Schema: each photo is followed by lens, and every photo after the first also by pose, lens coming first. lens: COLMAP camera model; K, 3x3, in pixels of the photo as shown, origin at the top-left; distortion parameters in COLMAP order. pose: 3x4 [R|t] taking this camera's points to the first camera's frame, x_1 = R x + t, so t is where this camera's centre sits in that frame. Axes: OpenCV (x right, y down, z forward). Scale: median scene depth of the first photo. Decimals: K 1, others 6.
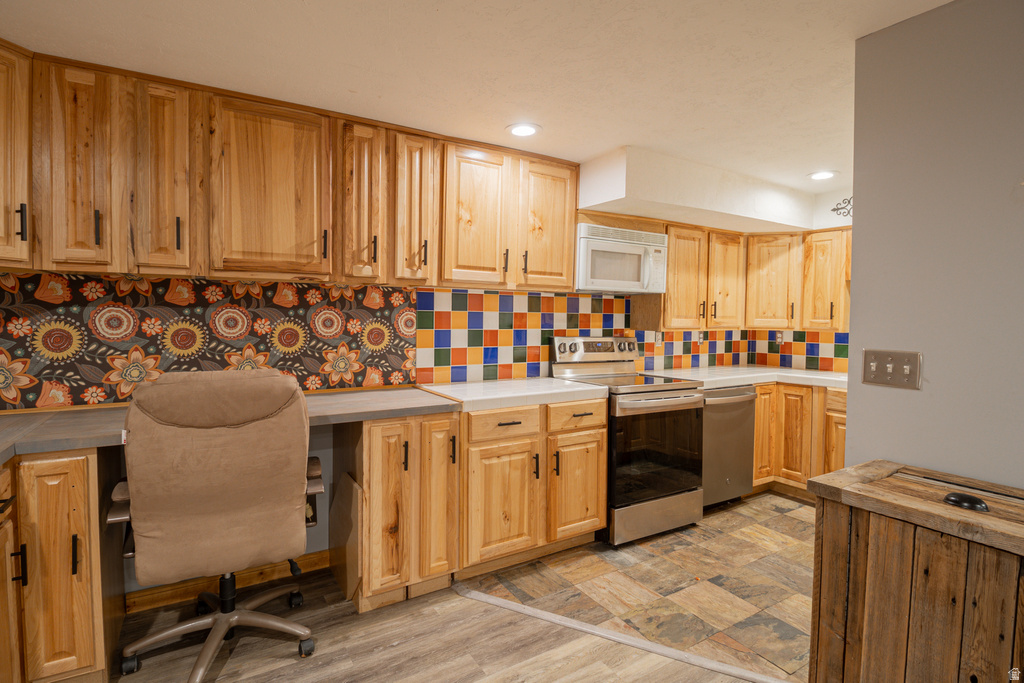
lens RADIAL K [[504.6, 0, 510.8], [0, 504.6, 337.2], [0, 0, 1]] dist [-0.005817, -0.010052]
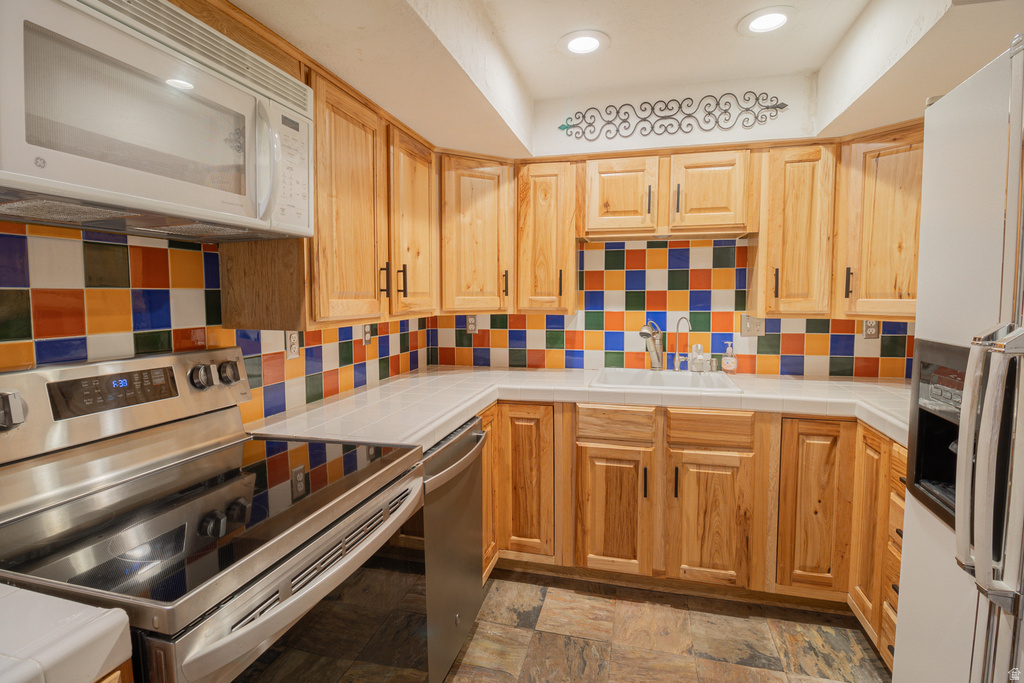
lens RADIAL K [[504.6, 0, 511.1], [0, 504.6, 327.1], [0, 0, 1]] dist [-0.005817, -0.010052]
pose [[0.734686, -0.055768, 0.676111, 0.133944], [0.038804, 0.998438, 0.040189, -0.023266], [-0.677296, -0.003291, 0.735703, 0.547651]]
